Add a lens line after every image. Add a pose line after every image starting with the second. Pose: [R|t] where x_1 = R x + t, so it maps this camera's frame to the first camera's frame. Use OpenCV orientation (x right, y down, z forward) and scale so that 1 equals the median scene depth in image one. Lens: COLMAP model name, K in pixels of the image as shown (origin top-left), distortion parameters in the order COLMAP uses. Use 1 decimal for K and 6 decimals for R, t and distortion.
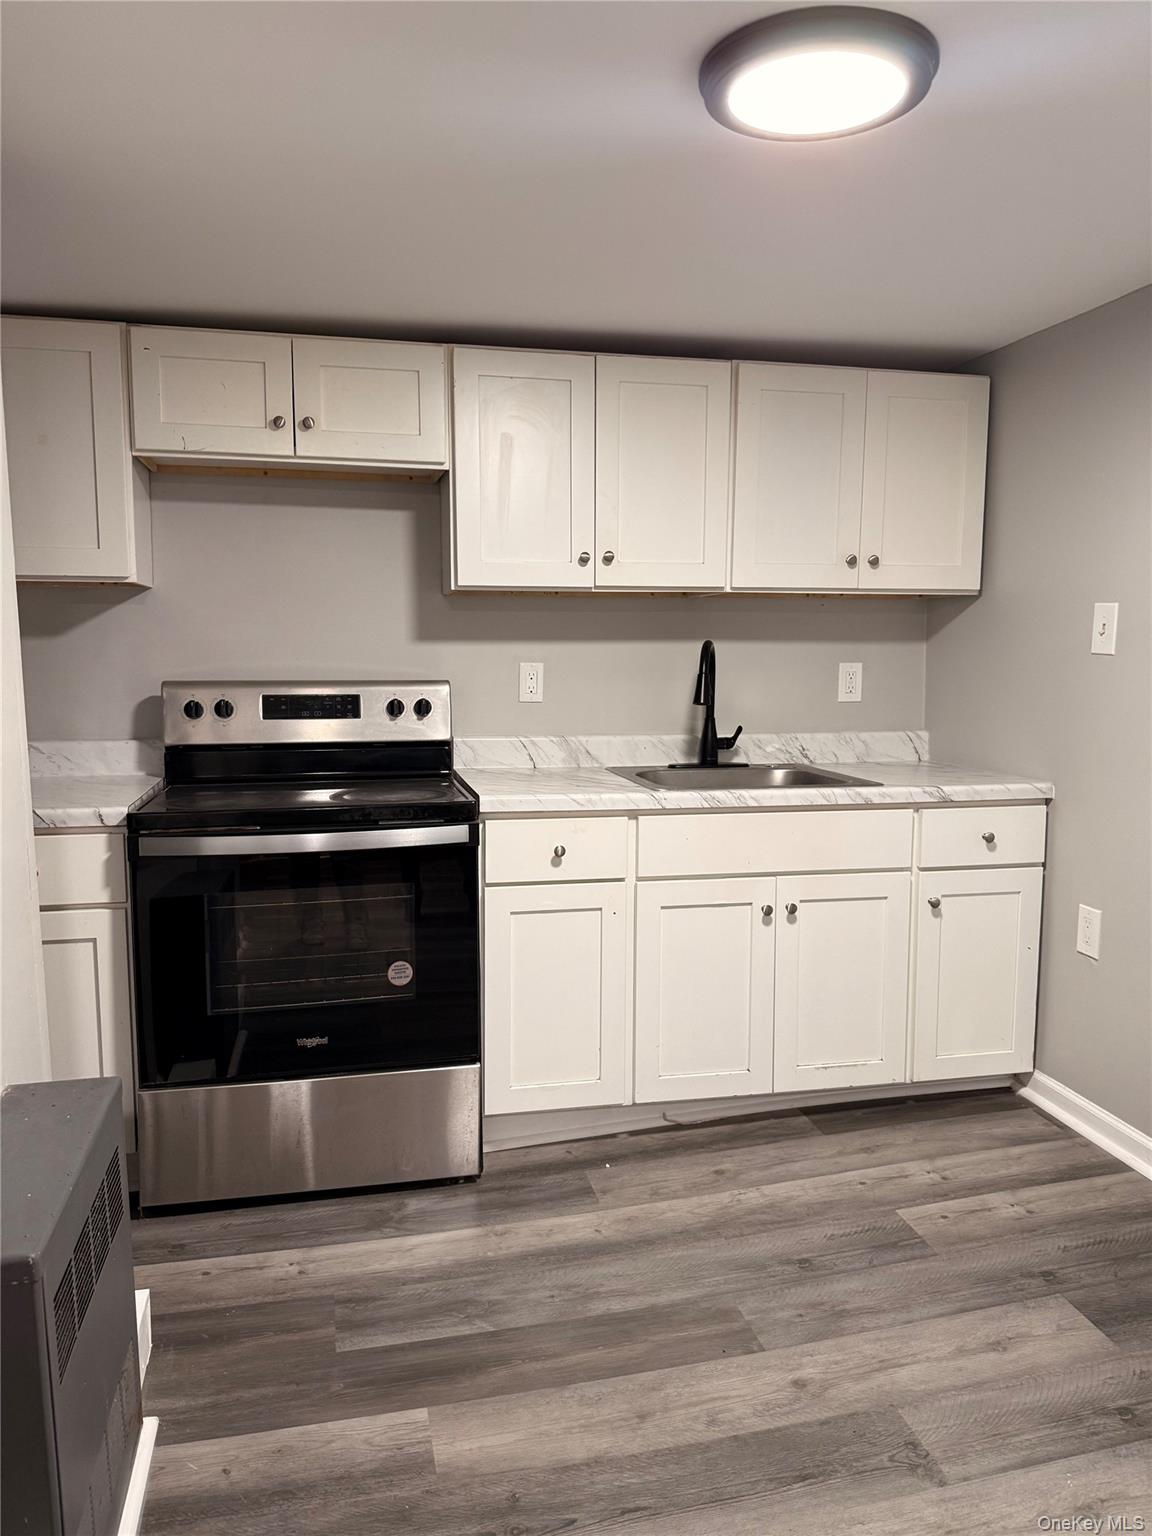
lens RADIAL K [[1083.2, 0, 573.8], [0, 1083.2, 777.5], [0, 0, 1]] dist [0.140092, -0.191500]
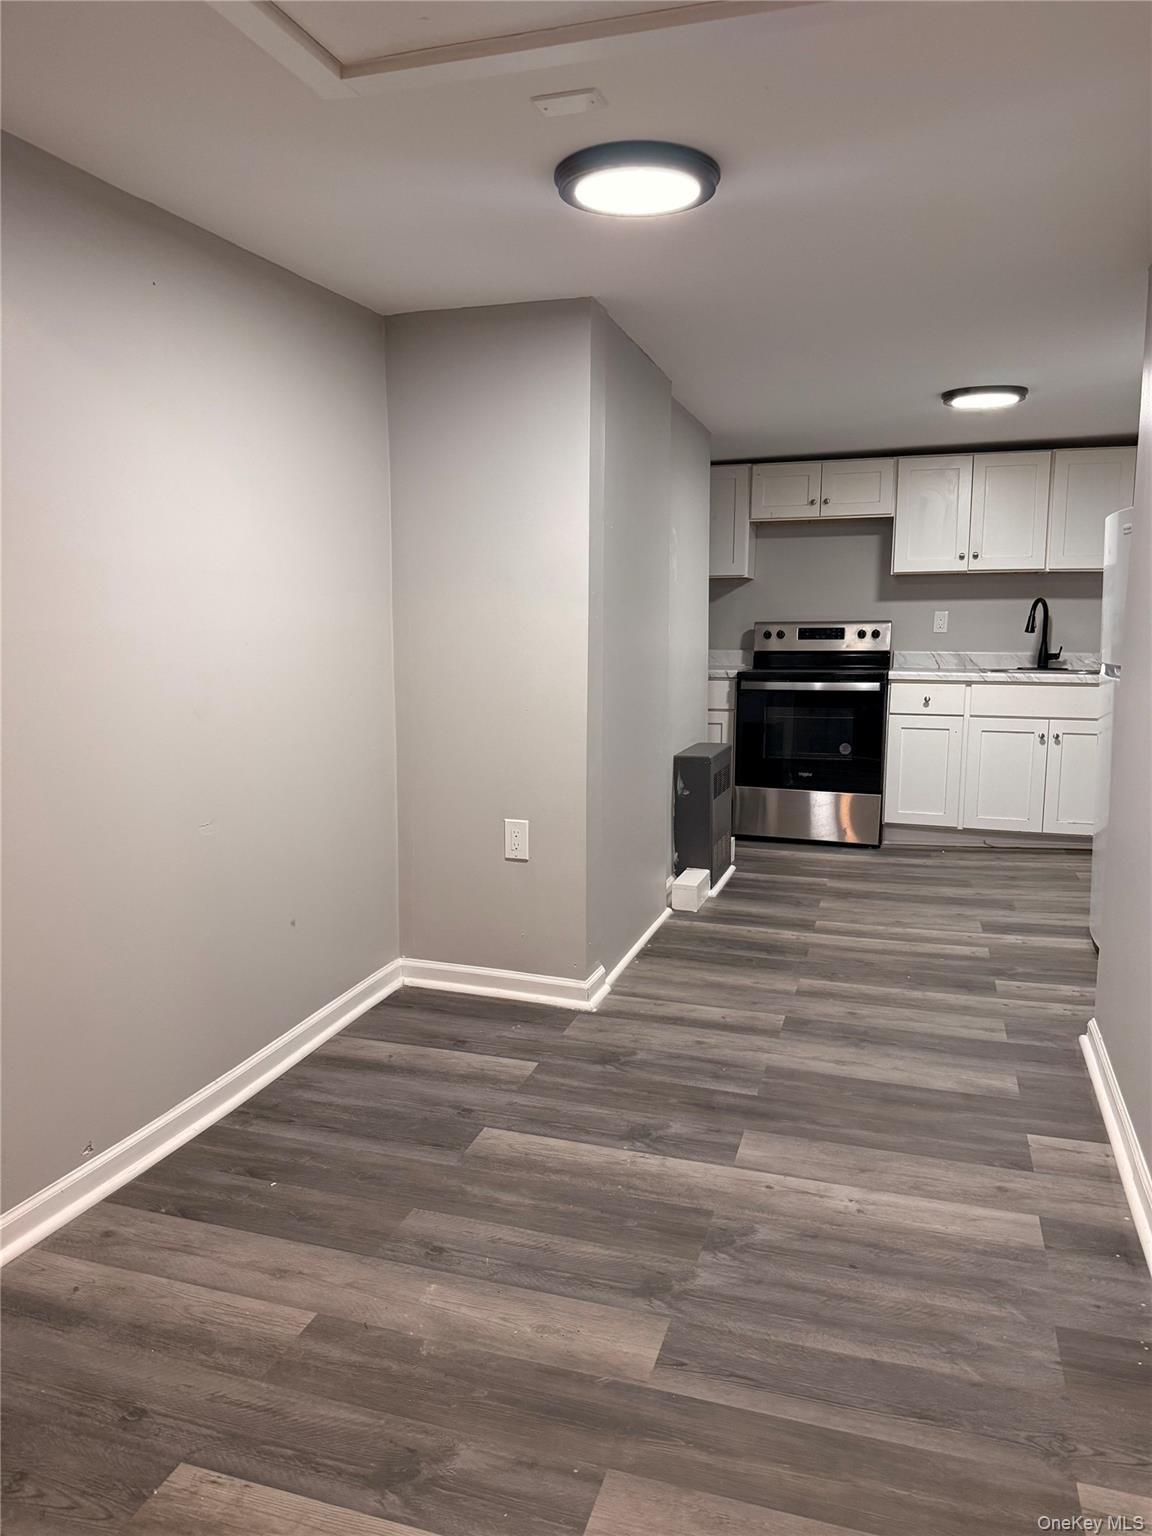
lens RADIAL K [[1067.3, 0, 576.0], [0, 1067.3, 768.0], [0, 0, 1]] dist [0.106322, -0.180398]
pose [[0.862380, 0.064398, -0.502149, 0.436779], [-0.056741, 0.997922, 0.030532, 0.168299], [0.503072, 0.002162, 0.864242, -1.092091]]
